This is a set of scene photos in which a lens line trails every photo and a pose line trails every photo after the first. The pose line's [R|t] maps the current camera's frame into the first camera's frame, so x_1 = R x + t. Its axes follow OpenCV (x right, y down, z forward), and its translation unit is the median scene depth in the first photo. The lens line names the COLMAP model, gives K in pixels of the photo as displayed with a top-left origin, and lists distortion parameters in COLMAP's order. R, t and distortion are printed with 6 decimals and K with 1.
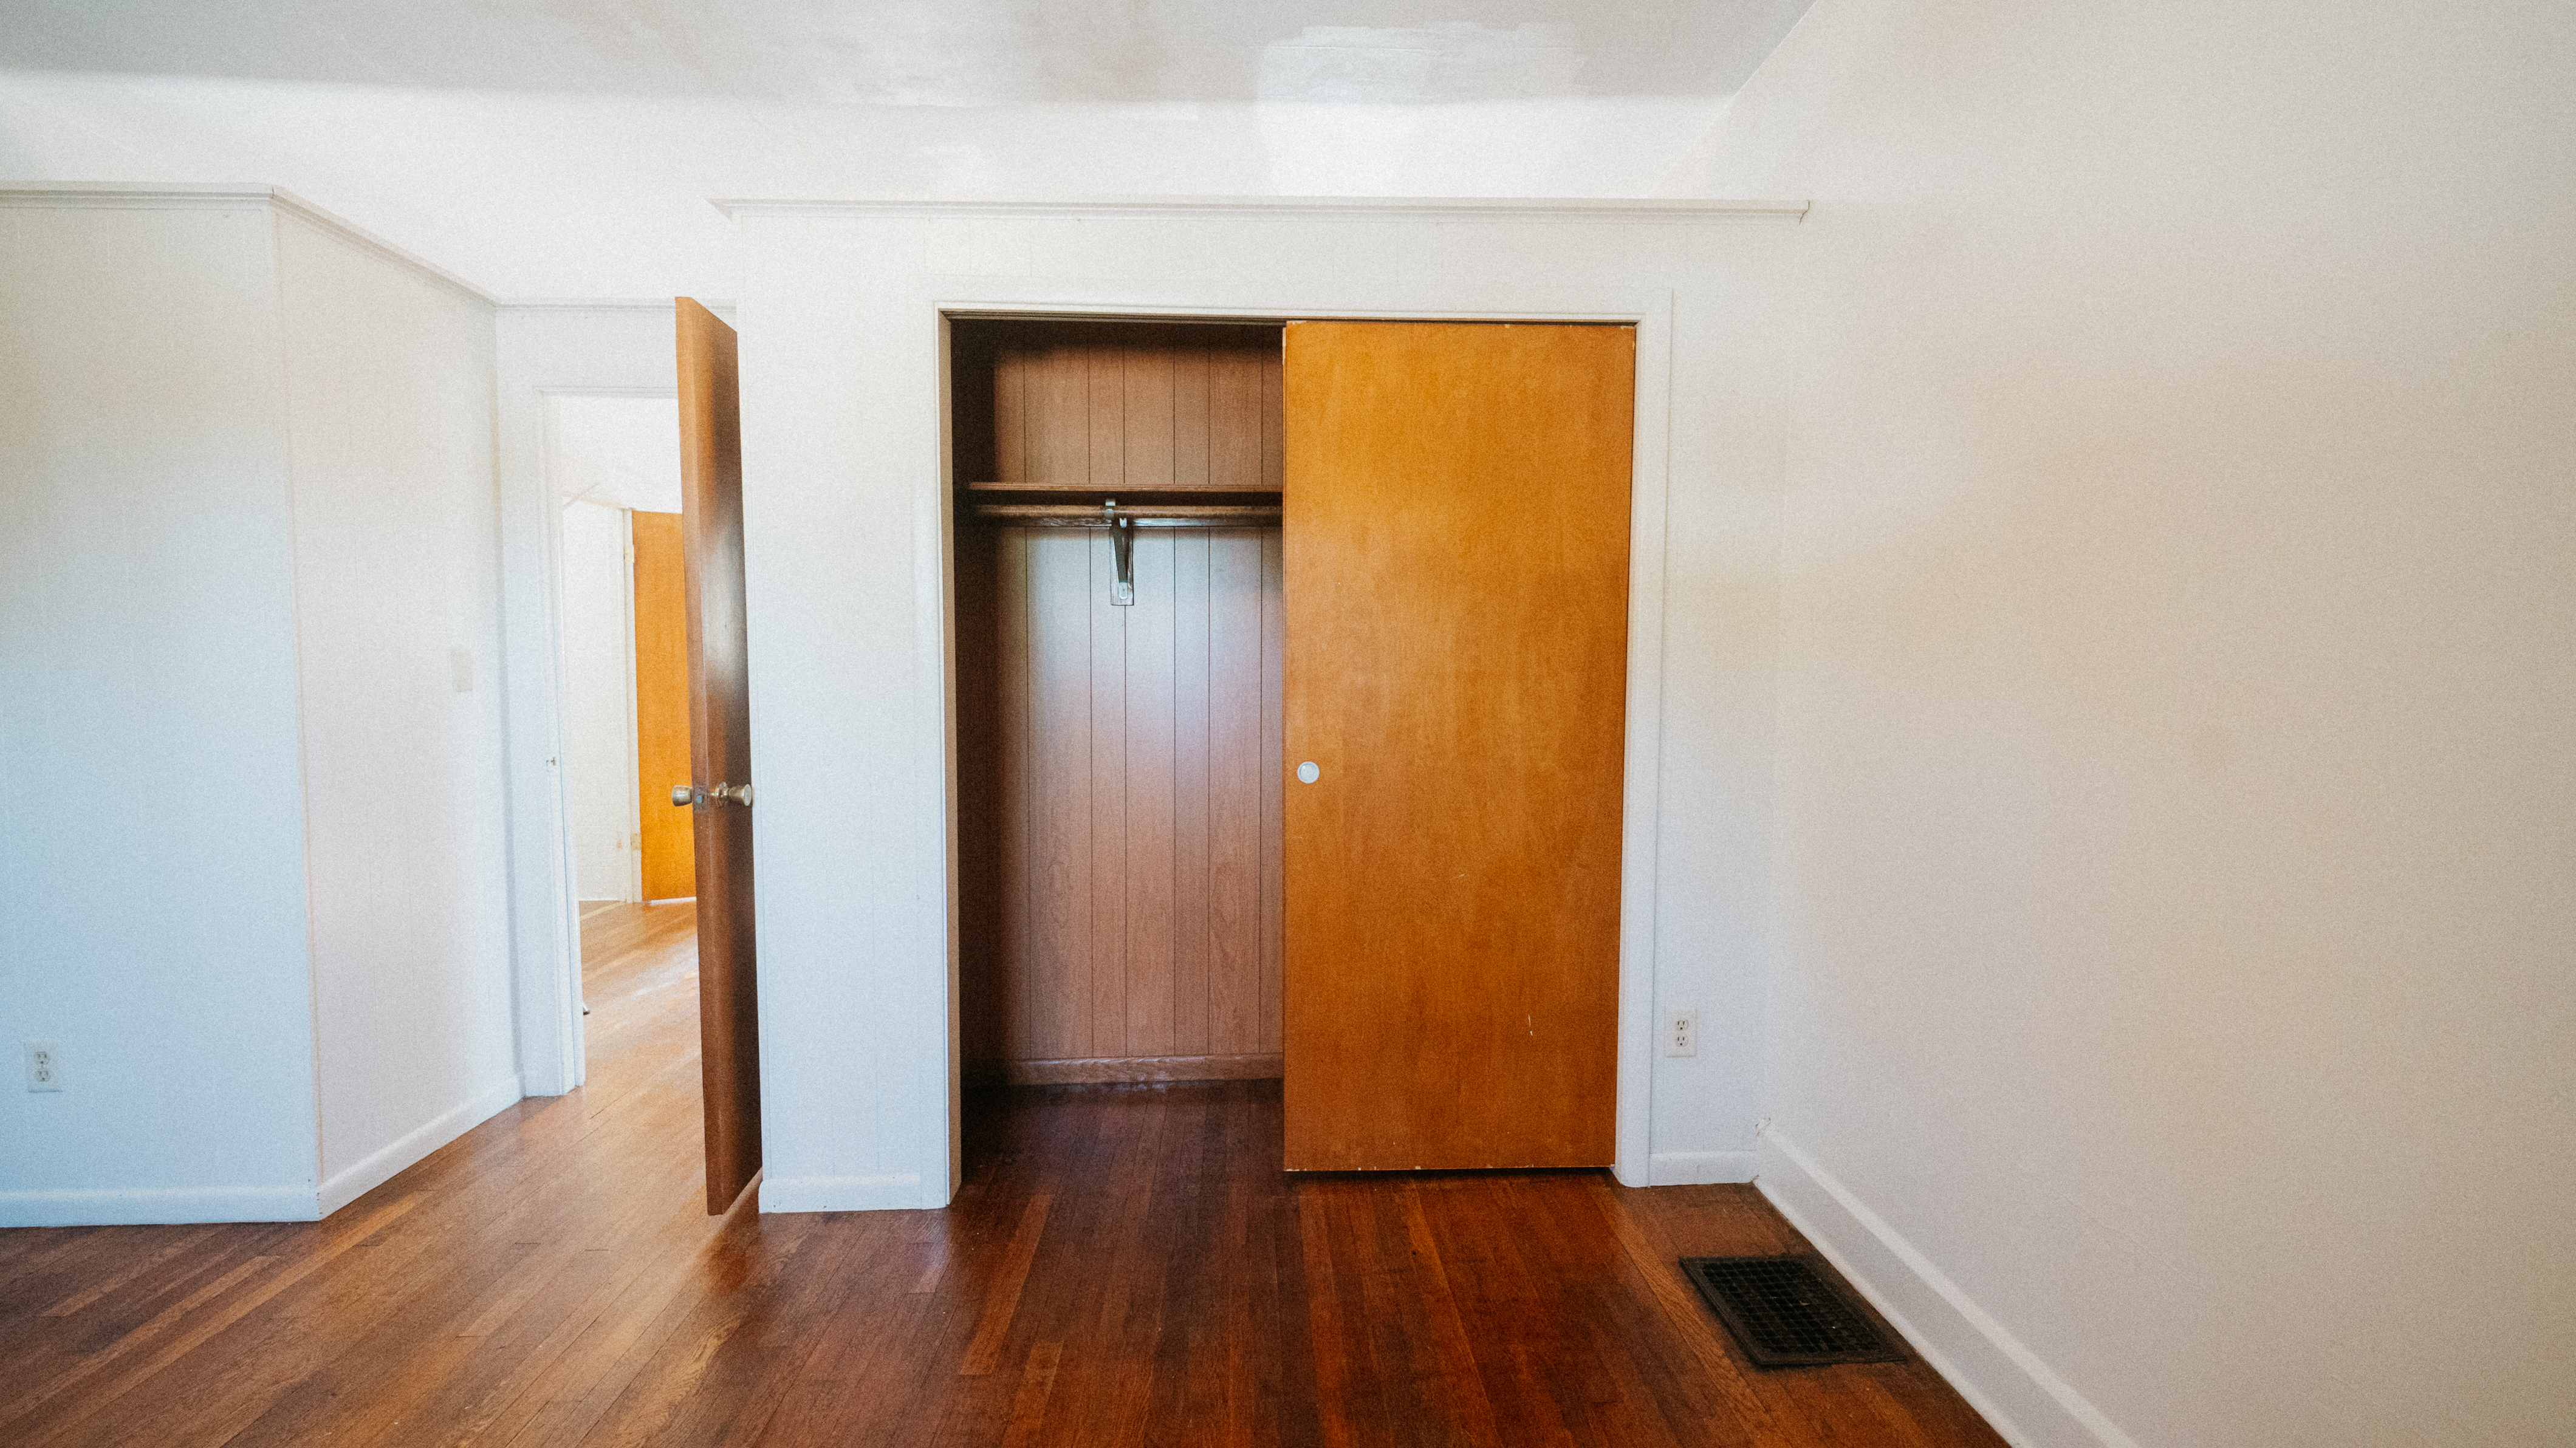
lens RADIAL K [[1063.1, 0, 1288.1], [0, 1063.1, 728.9], [0, 0, 1]] dist [0.004964, -0.003365]
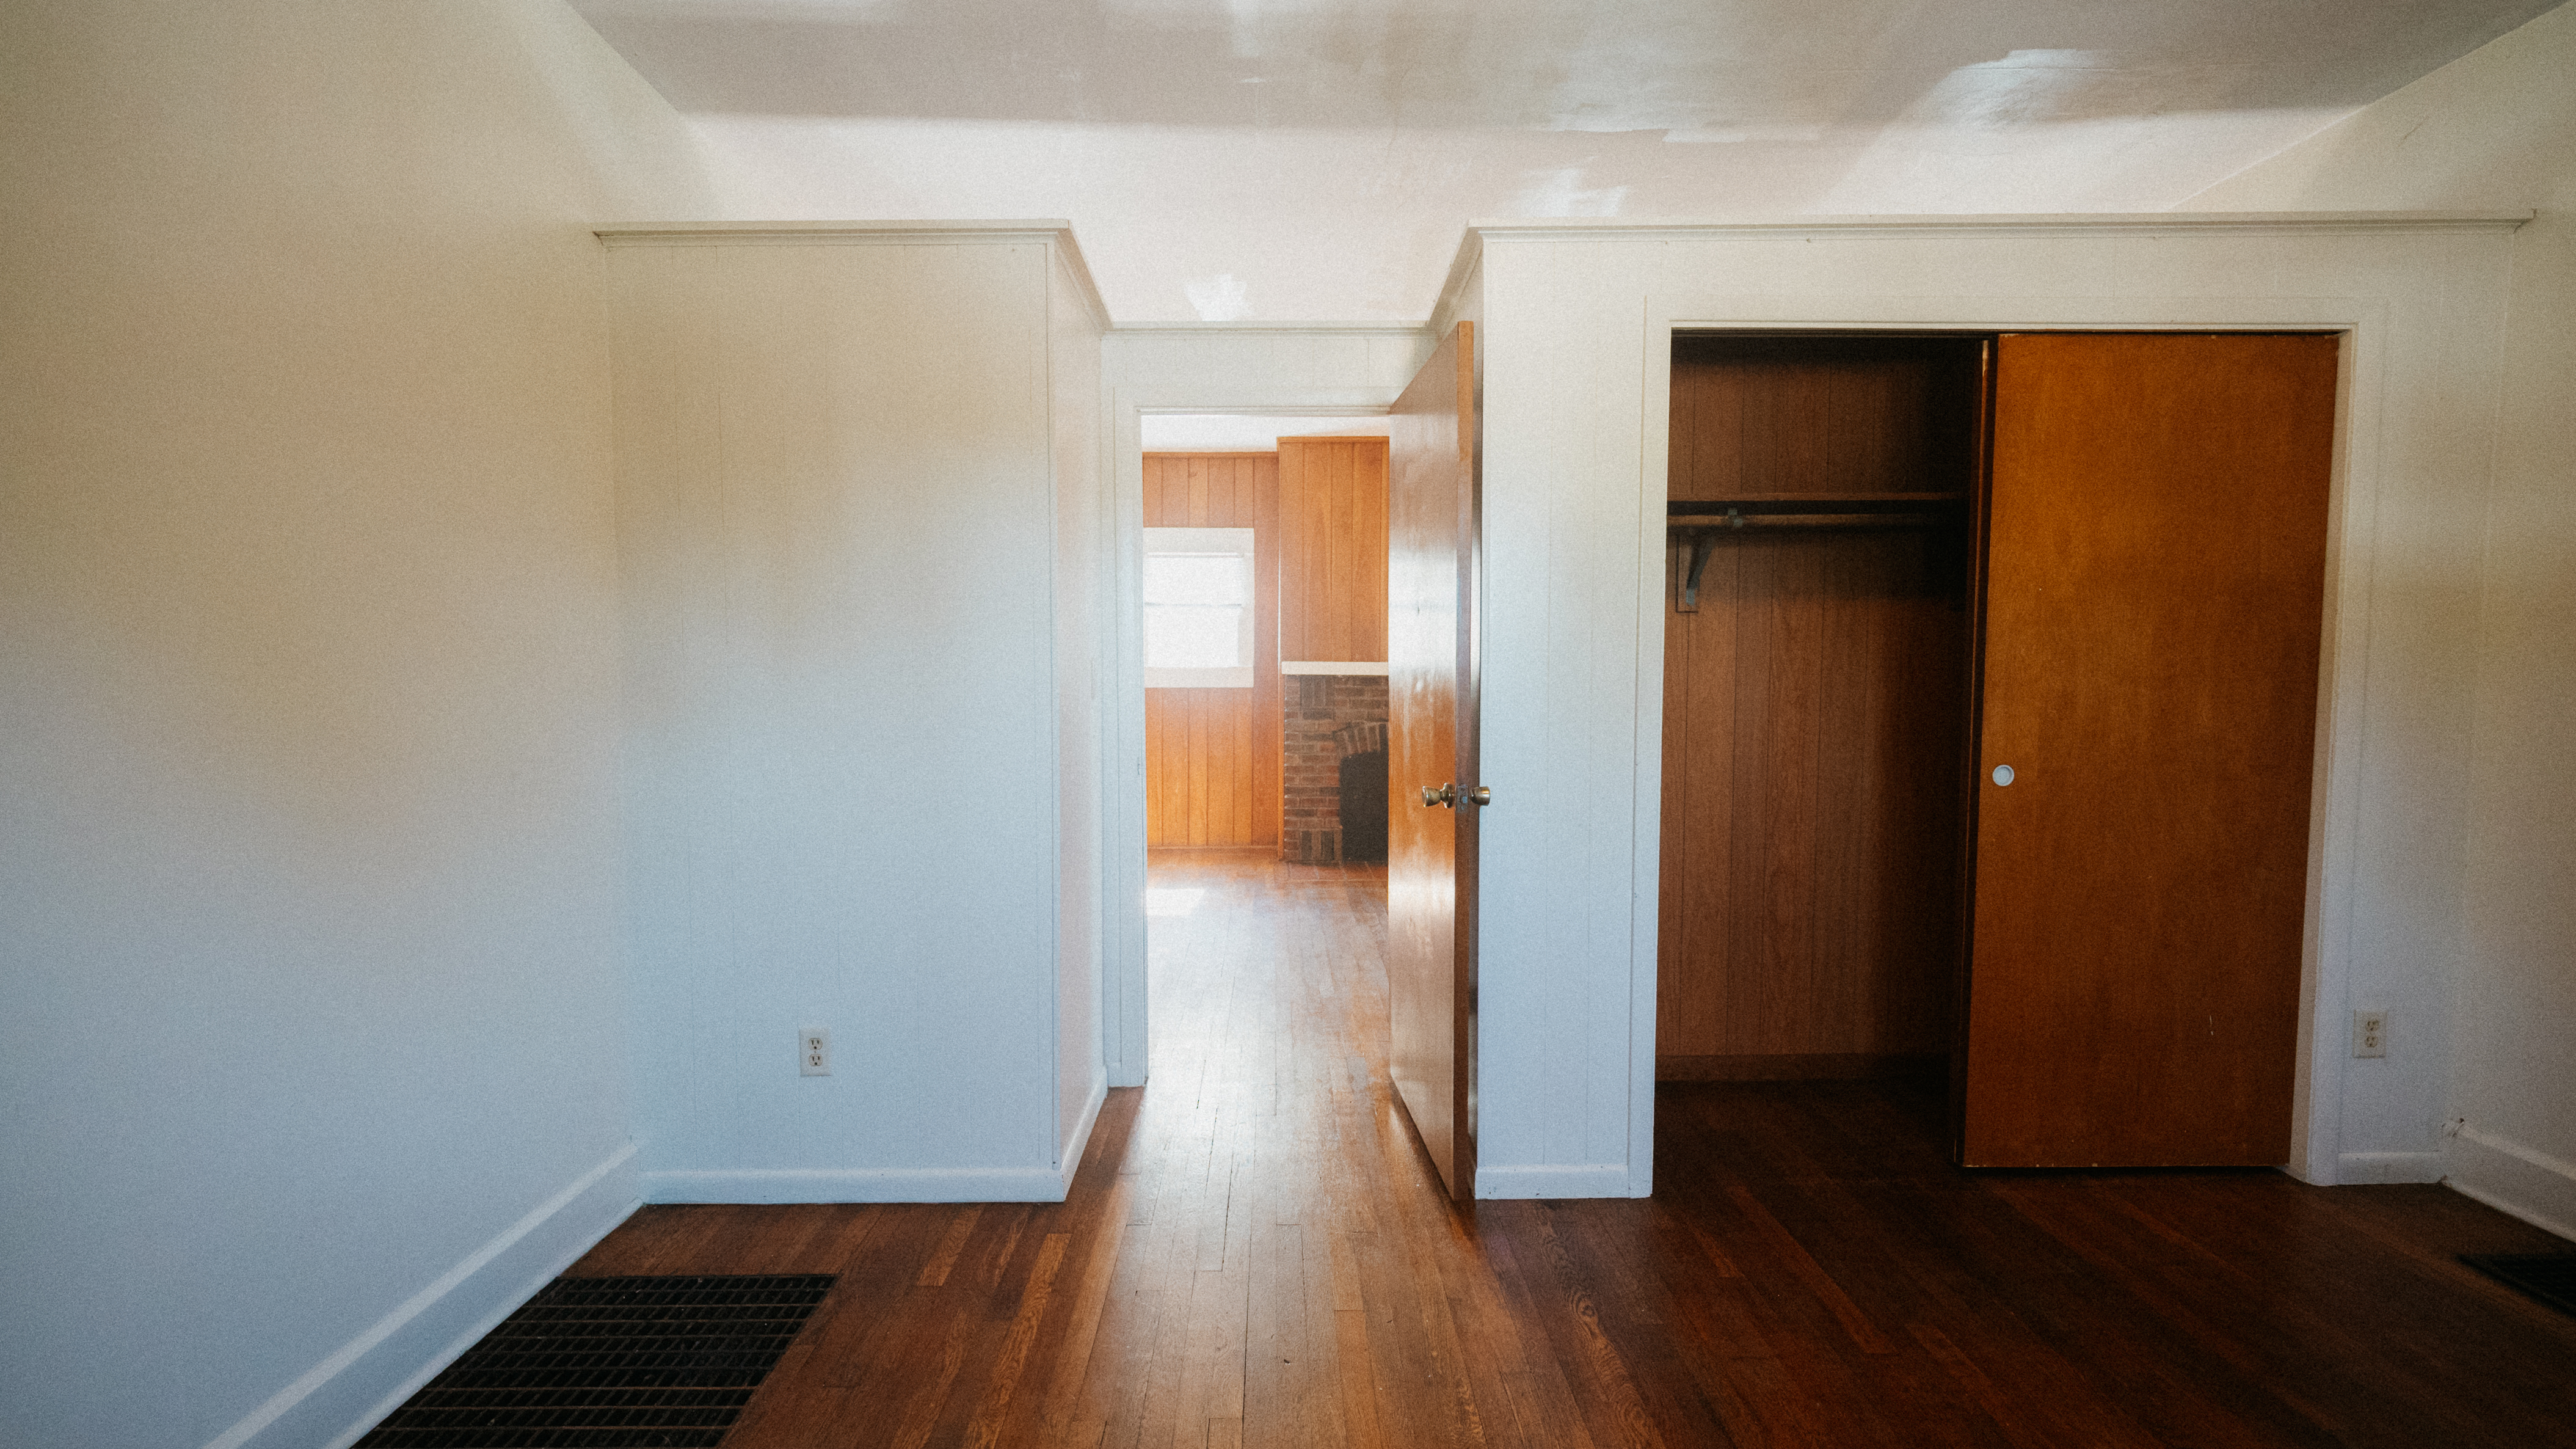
lens RADIAL K [[1063.4, 0, 1288.8], [0, 1063.4, 731.9], [0, 0, 1]] dist [0.004964, -0.003365]
pose [[0.999474, -0.001040, -0.032415, -0.635718], [0.000840, 0.999980, -0.006197, 0.005316], [0.032421, 0.006166, 0.999455, -0.044959]]
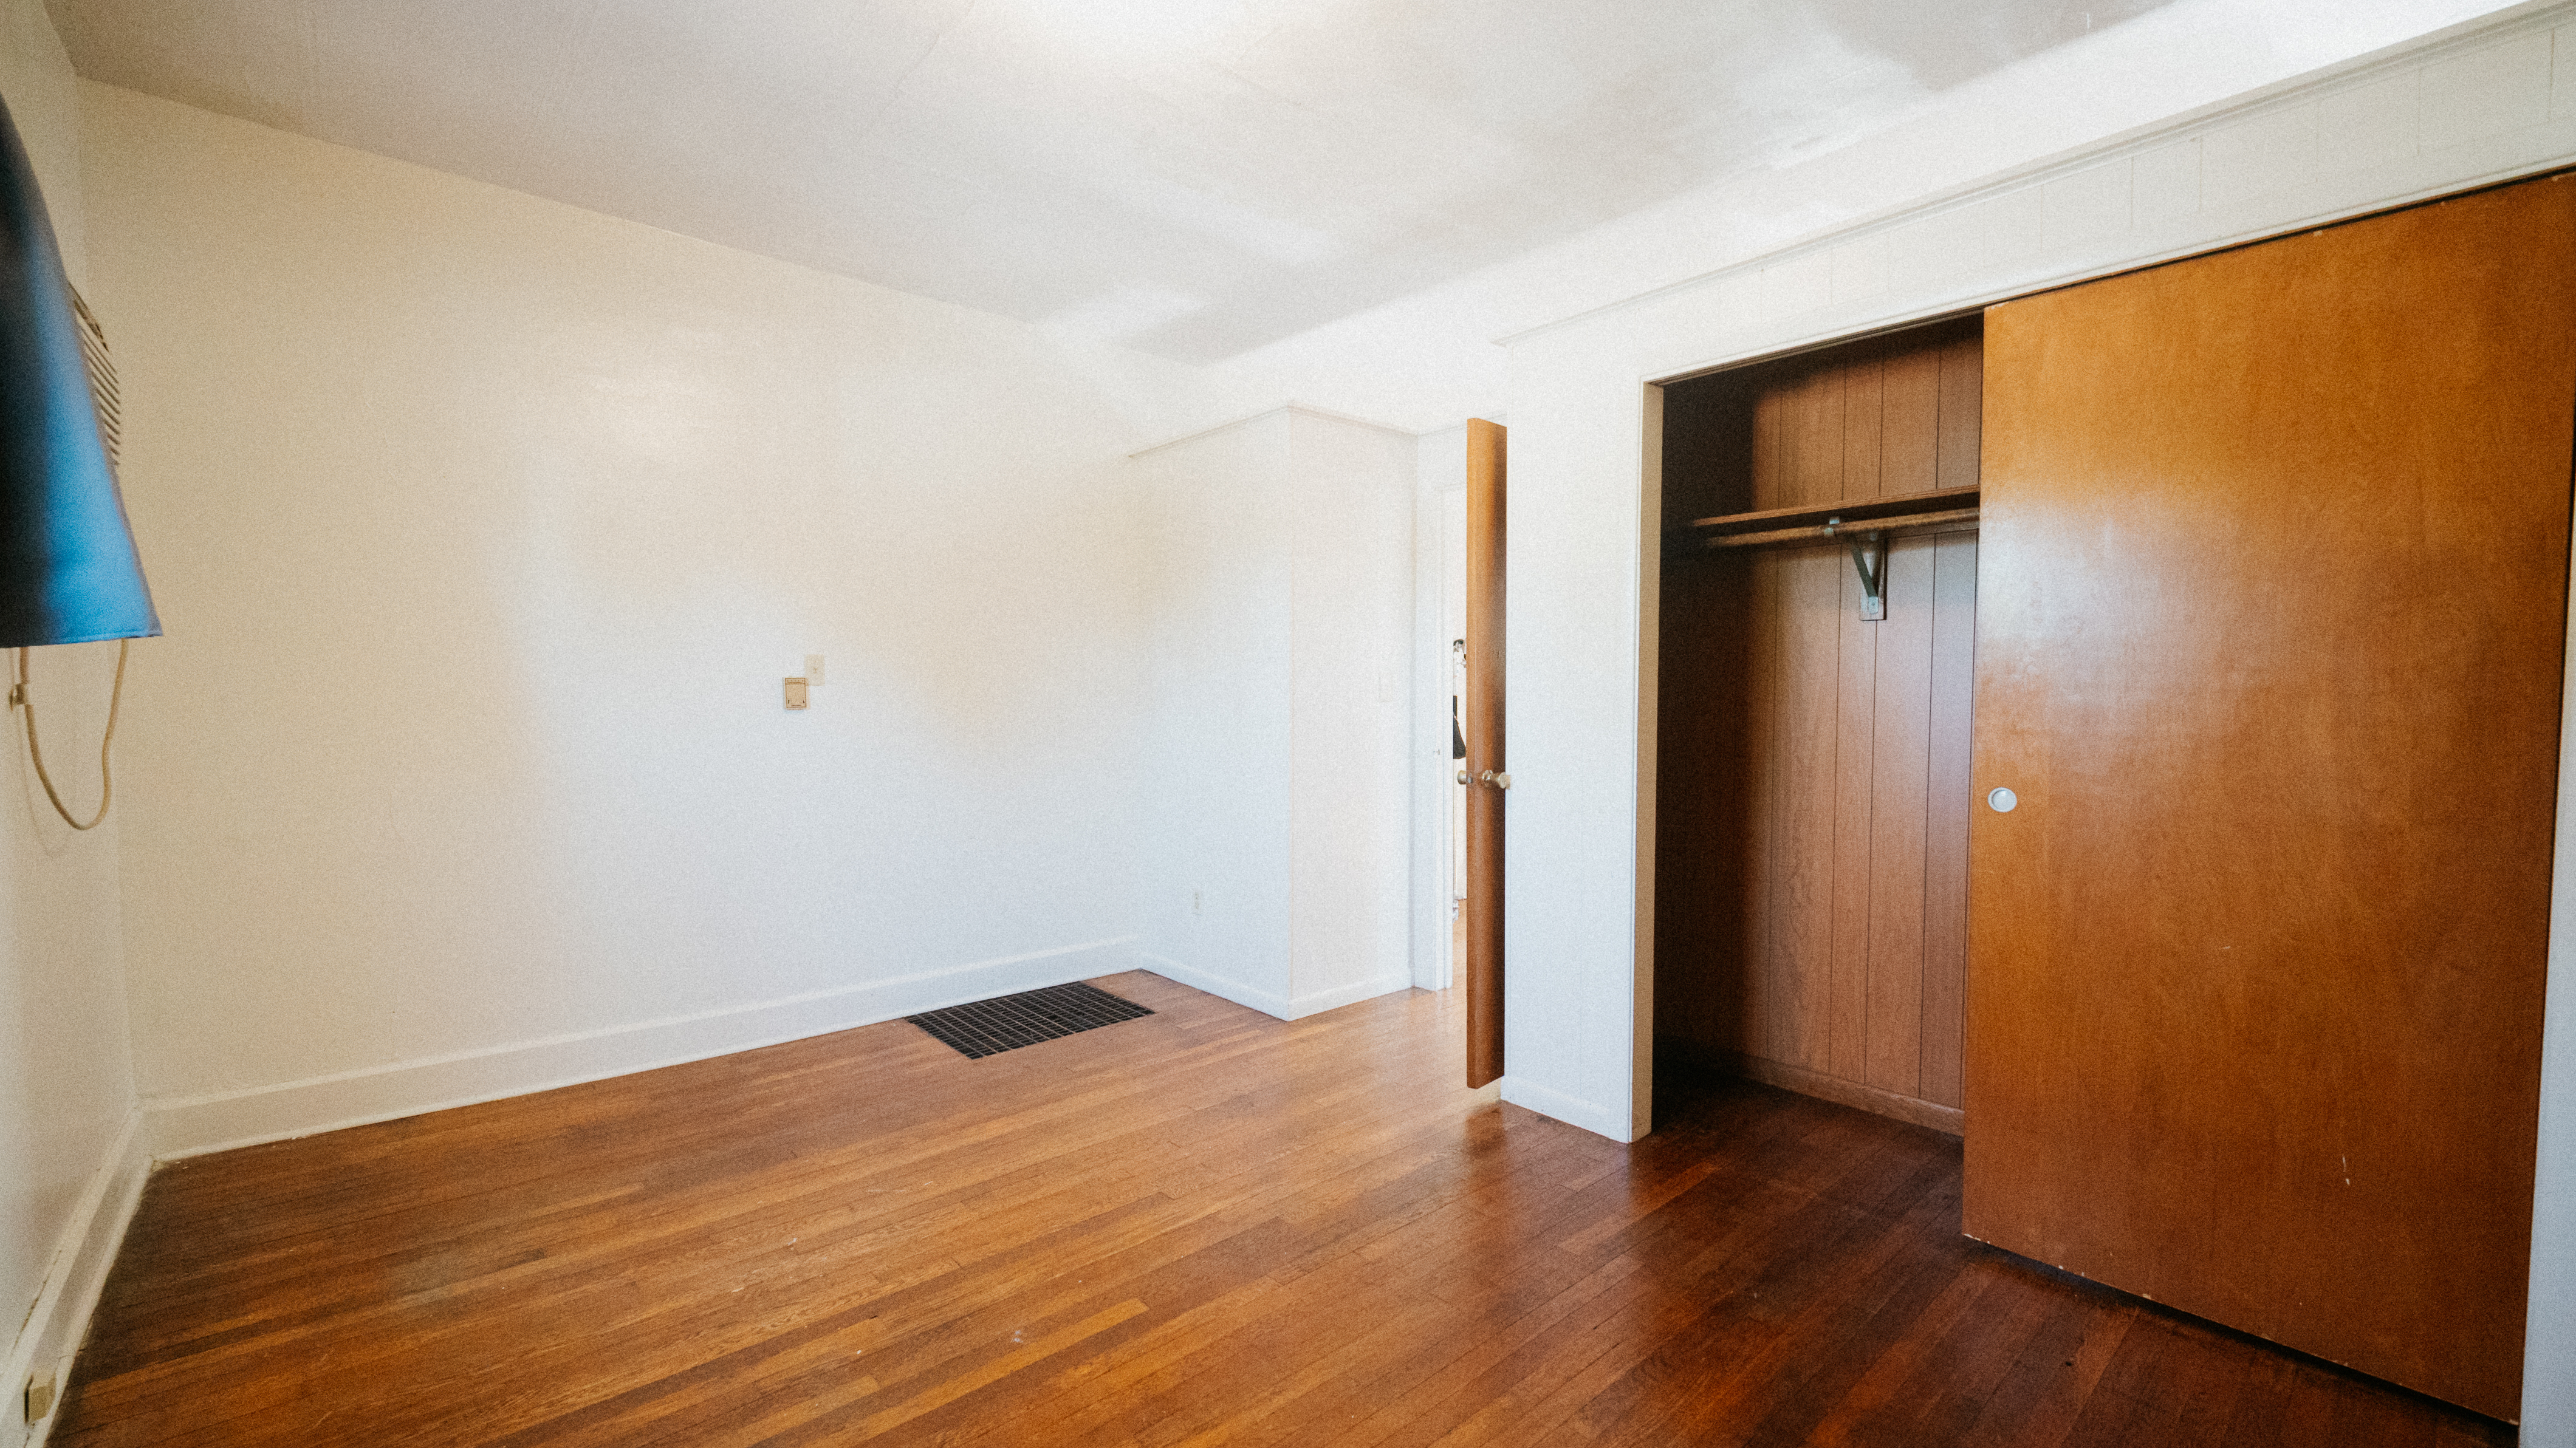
lens RADIAL K [[1063.1, 0, 1293.0], [0, 1063.1, 734.2], [0, 0, 1]] dist [0.004964, -0.003365]
pose [[0.627469, 0.034787, -0.777864, 0.342852], [-0.045619, 0.998928, 0.007873, 0.006199], [0.777304, 0.030545, 0.628383, -0.037006]]
